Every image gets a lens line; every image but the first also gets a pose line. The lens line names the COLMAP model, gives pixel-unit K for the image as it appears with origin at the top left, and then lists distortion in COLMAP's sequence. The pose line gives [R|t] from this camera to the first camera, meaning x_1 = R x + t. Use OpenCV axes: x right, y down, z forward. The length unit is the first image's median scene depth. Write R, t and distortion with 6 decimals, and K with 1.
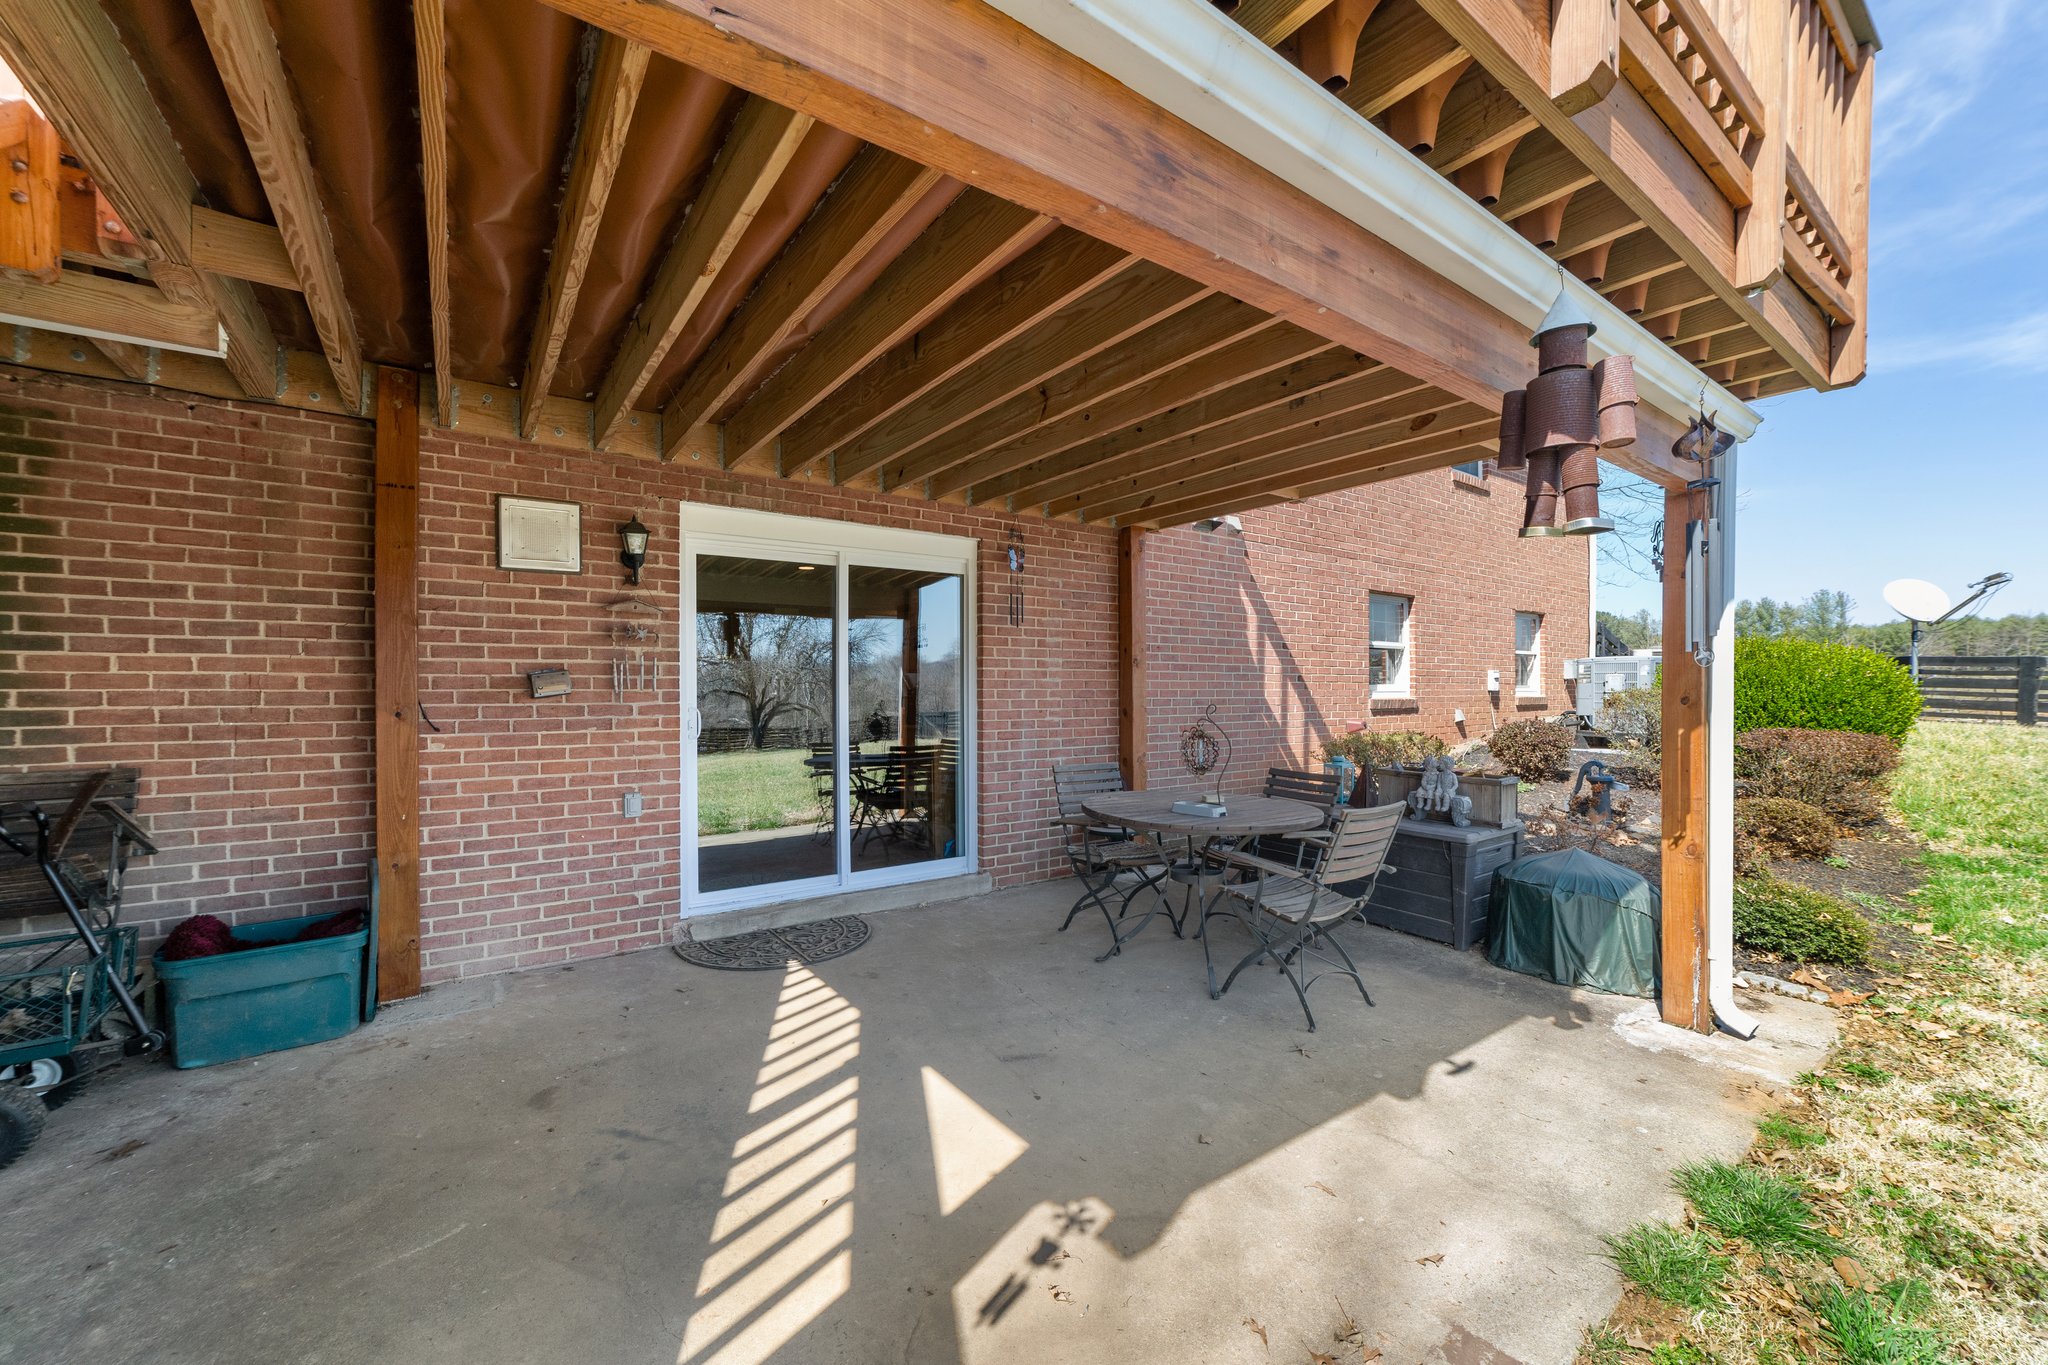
lens RADIAL K [[800.8, 0, 1009.7], [0, 800.8, 703.0], [0, 0, 1]] dist [-0.012794, -0.000245]
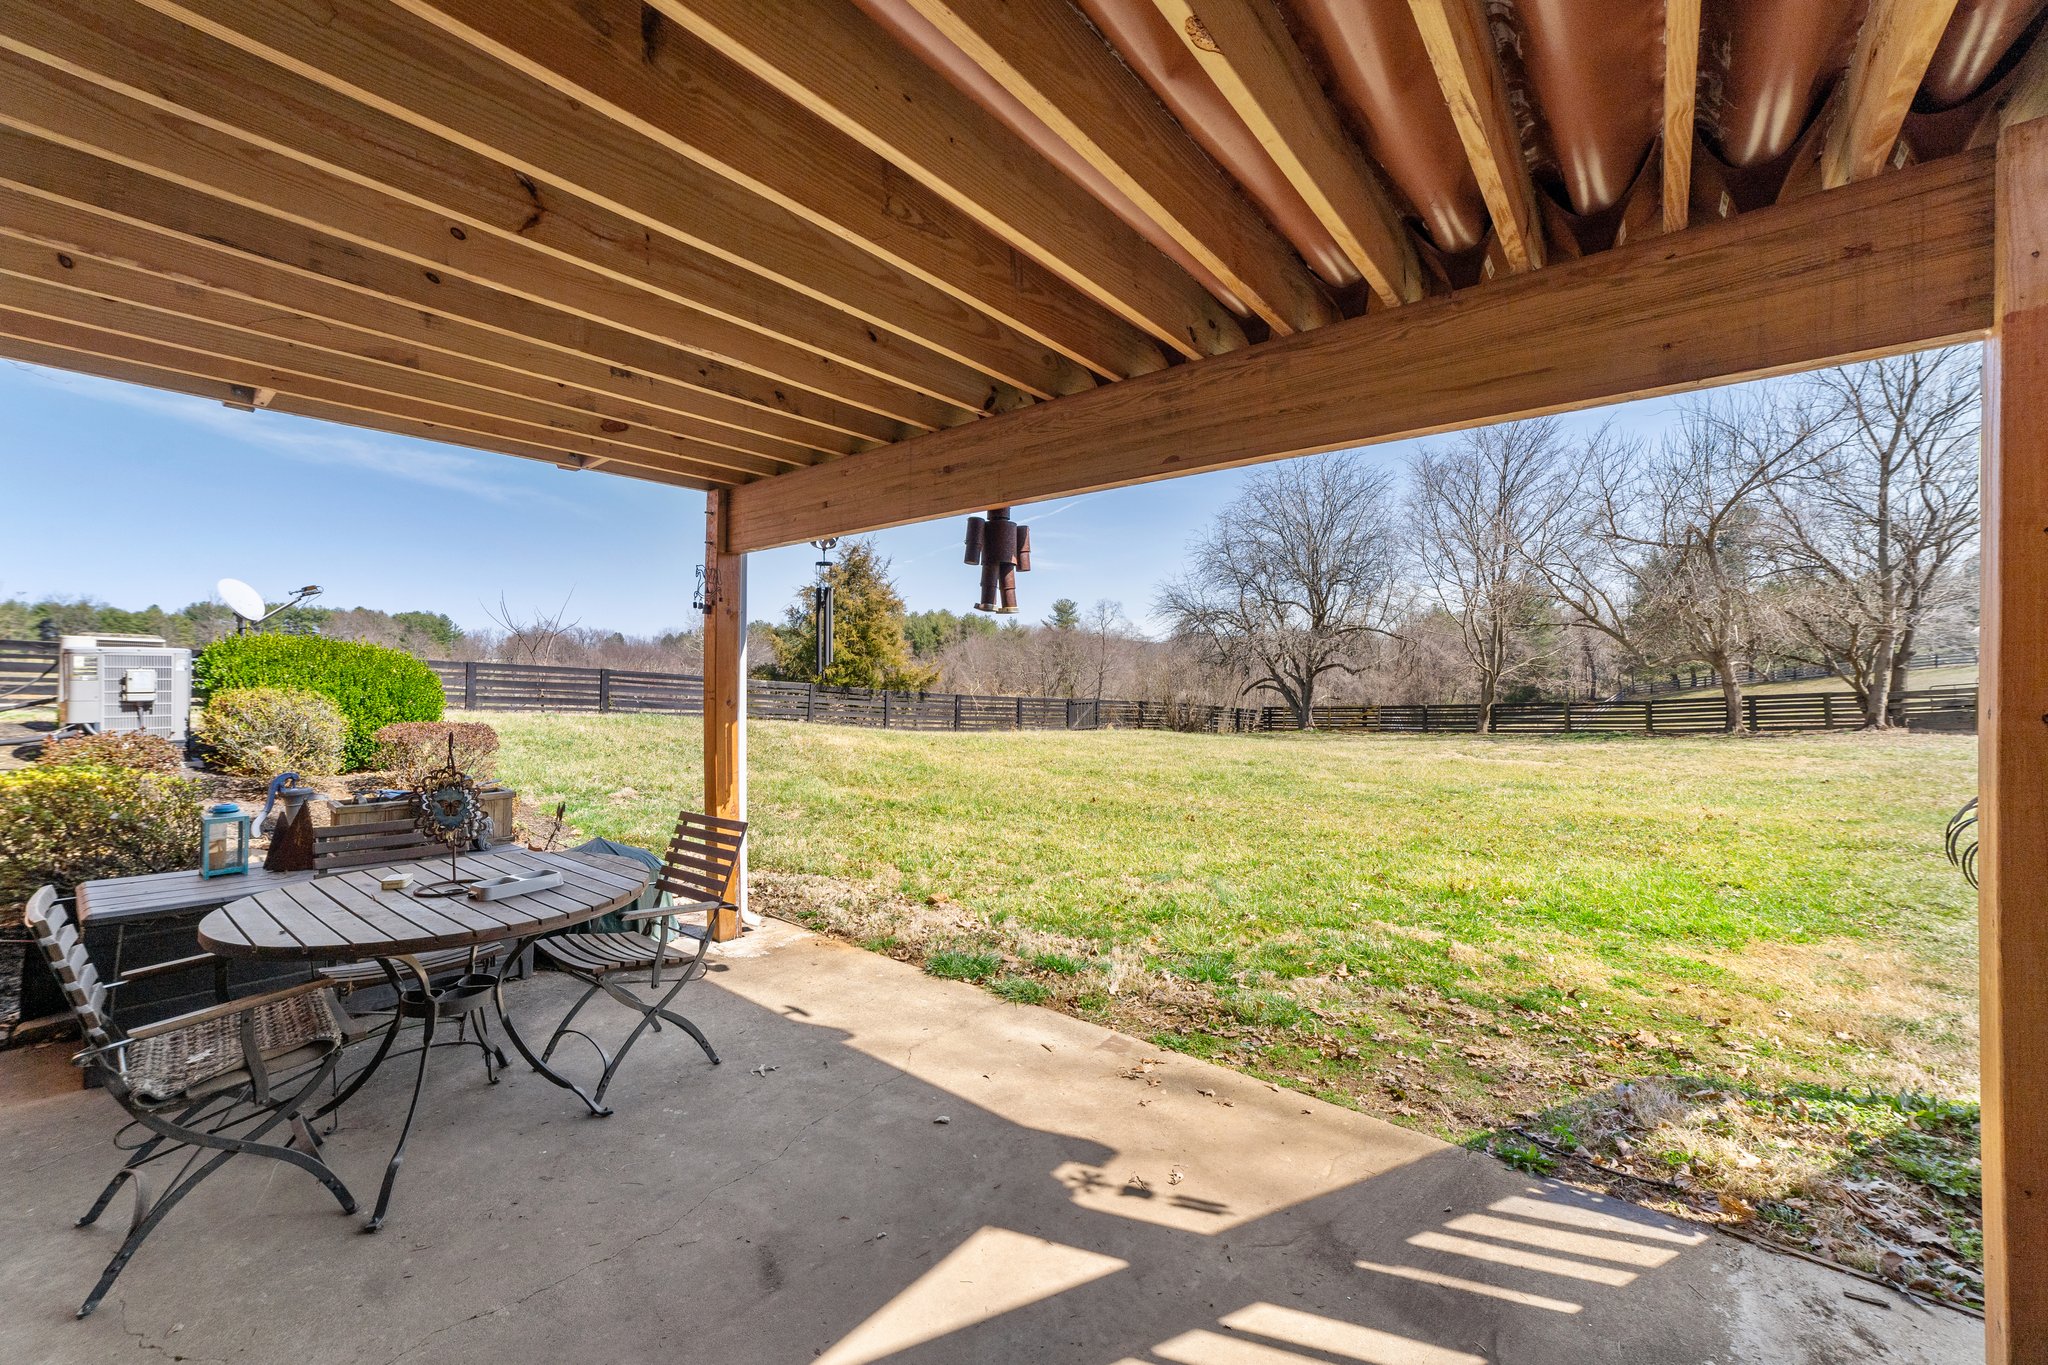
lens RADIAL K [[800.8, 0, 1025.6], [0, 800.8, 683.5], [0, 0, 1]] dist [-0.012794, -0.000245]
pose [[-0.281983, -0.012370, 0.959340, -0.879417], [0.015848, 0.999720, 0.017549, -0.075029], [-0.959289, 0.020152, -0.281708, 1.252590]]
